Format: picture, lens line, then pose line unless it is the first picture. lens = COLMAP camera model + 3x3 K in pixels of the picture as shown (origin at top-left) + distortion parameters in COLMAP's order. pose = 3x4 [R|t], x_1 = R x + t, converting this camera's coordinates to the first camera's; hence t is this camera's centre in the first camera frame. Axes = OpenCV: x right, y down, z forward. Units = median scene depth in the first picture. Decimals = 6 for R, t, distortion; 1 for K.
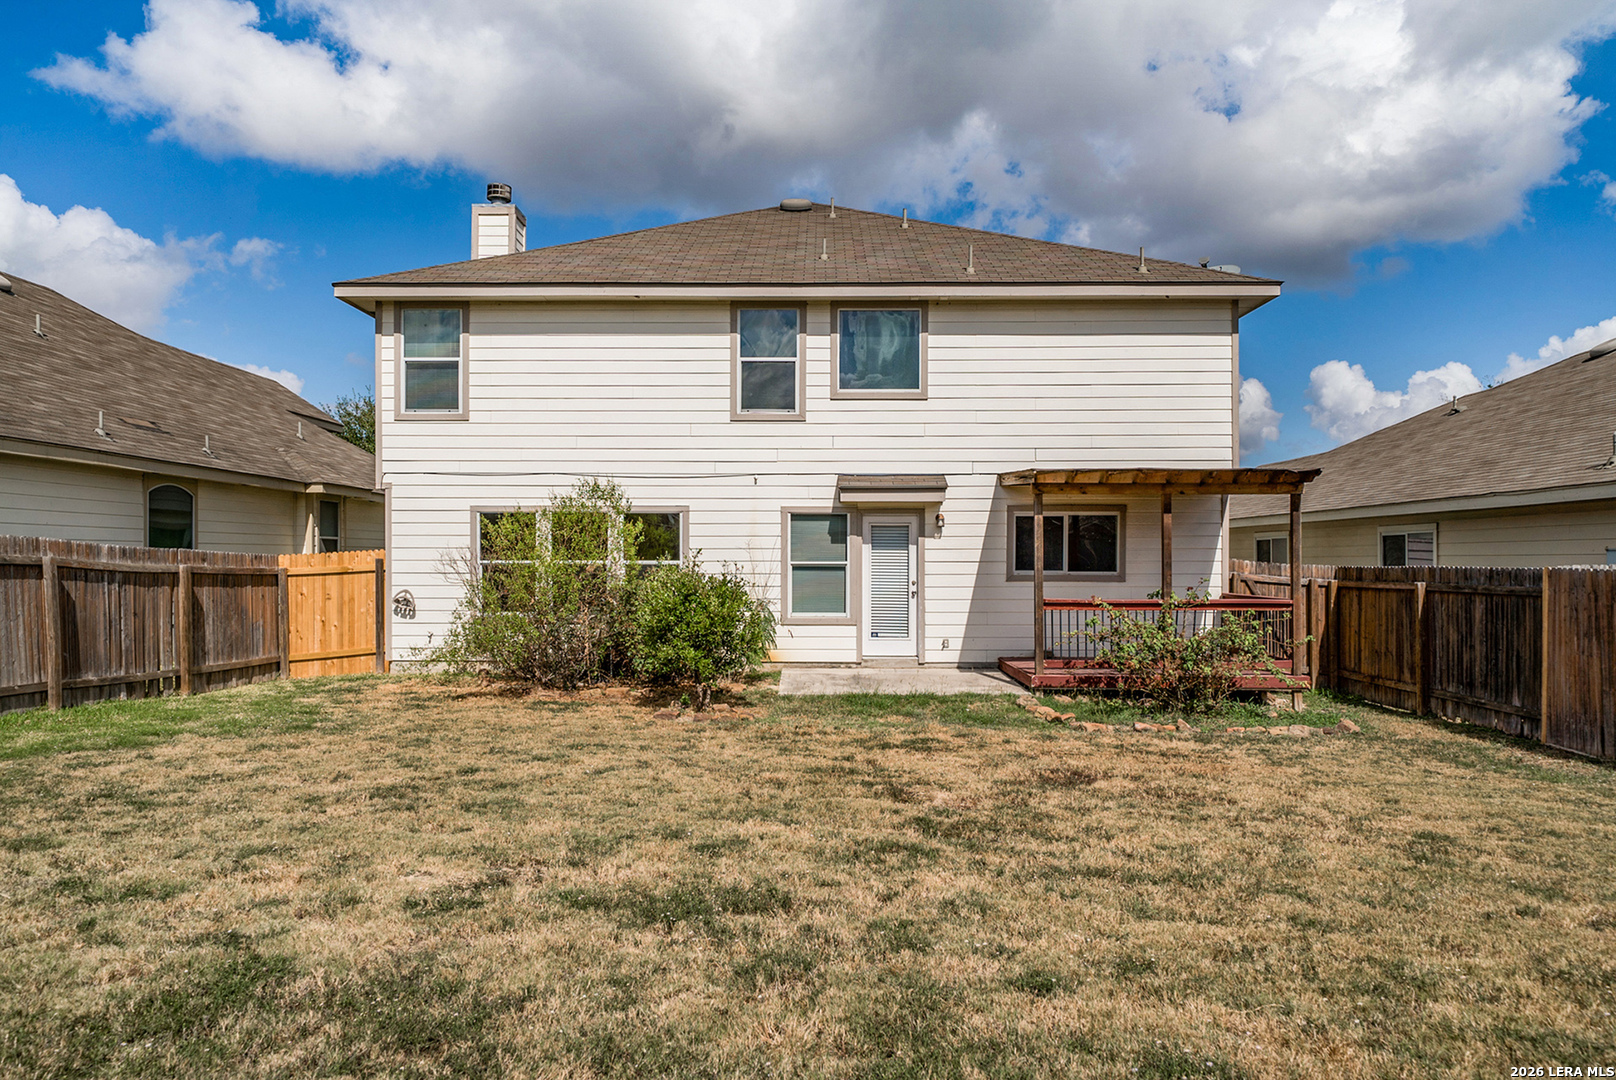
lens RADIAL K [[1085.2, 0, 800.0], [0, 1085.2, 569.5], [0, 0, 1]] dist [0.001573, -0.000941]
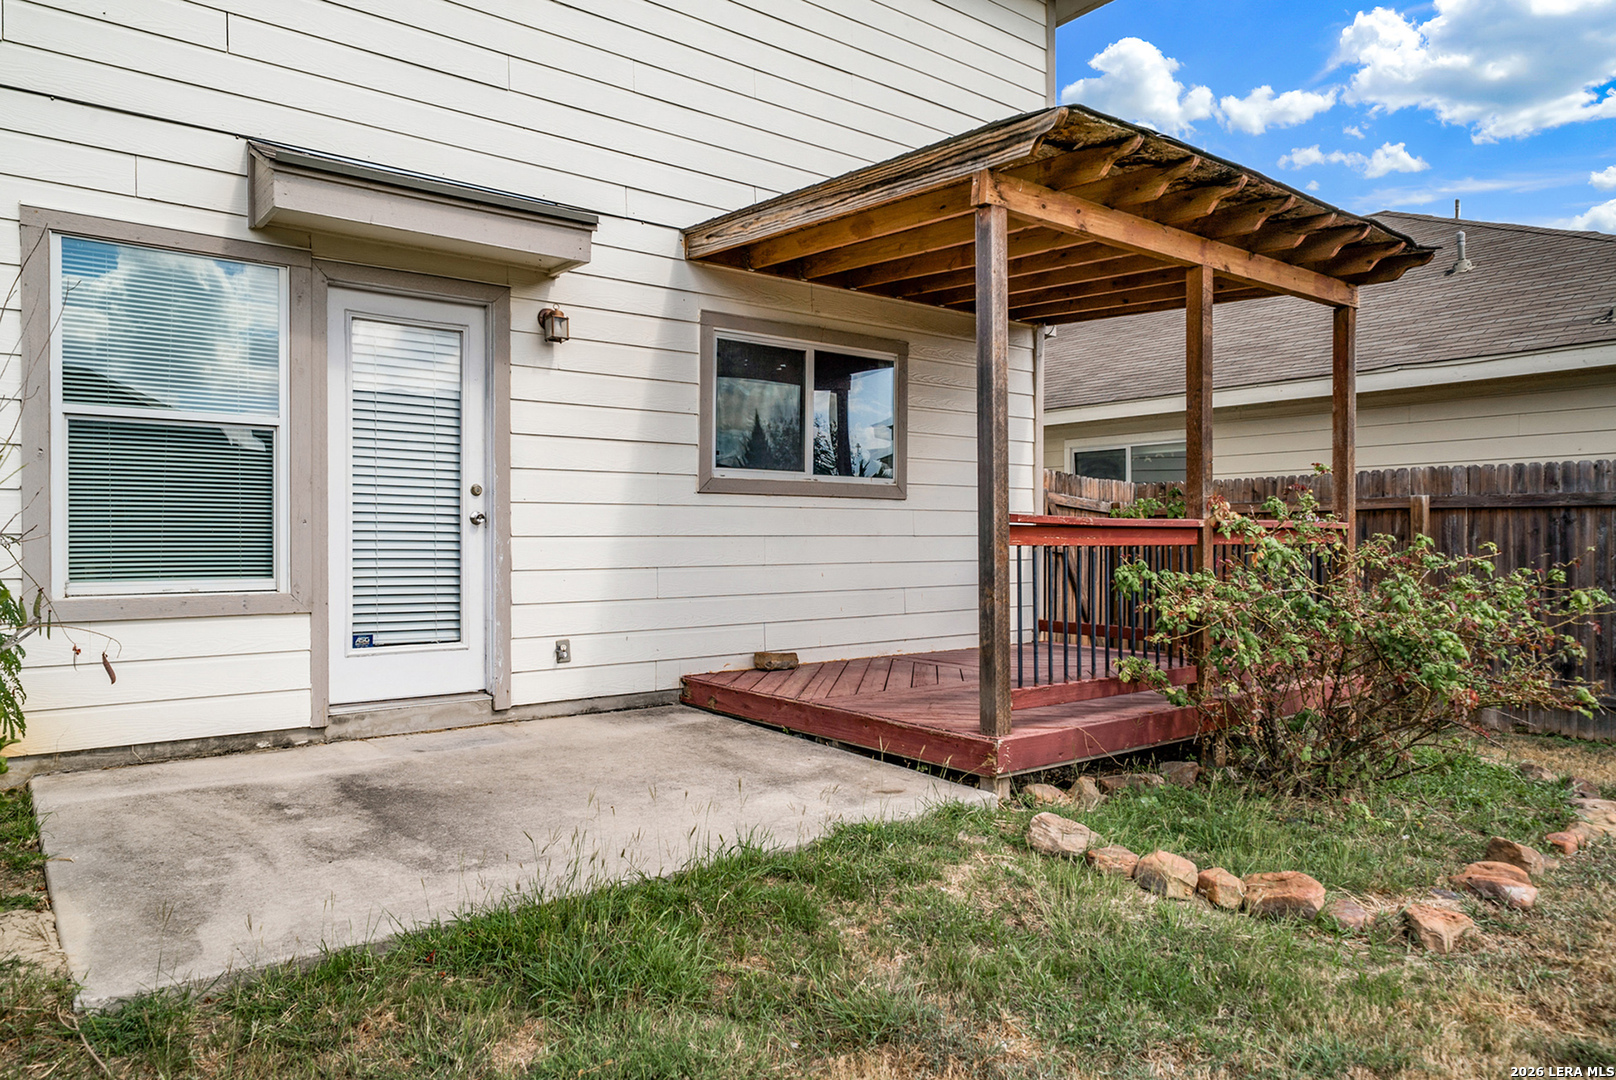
lens RADIAL K [[1056.5, 0, 808.0], [0, 1056.5, 540.0], [0, 0, 1]] dist [0.003779, 0.001582]
pose [[0.777981, -0.002387, 0.628283, -0.031400], [0.005076, 0.999984, -0.002487, 0.030467], [-0.628267, 0.005124, 0.777981, 0.660471]]
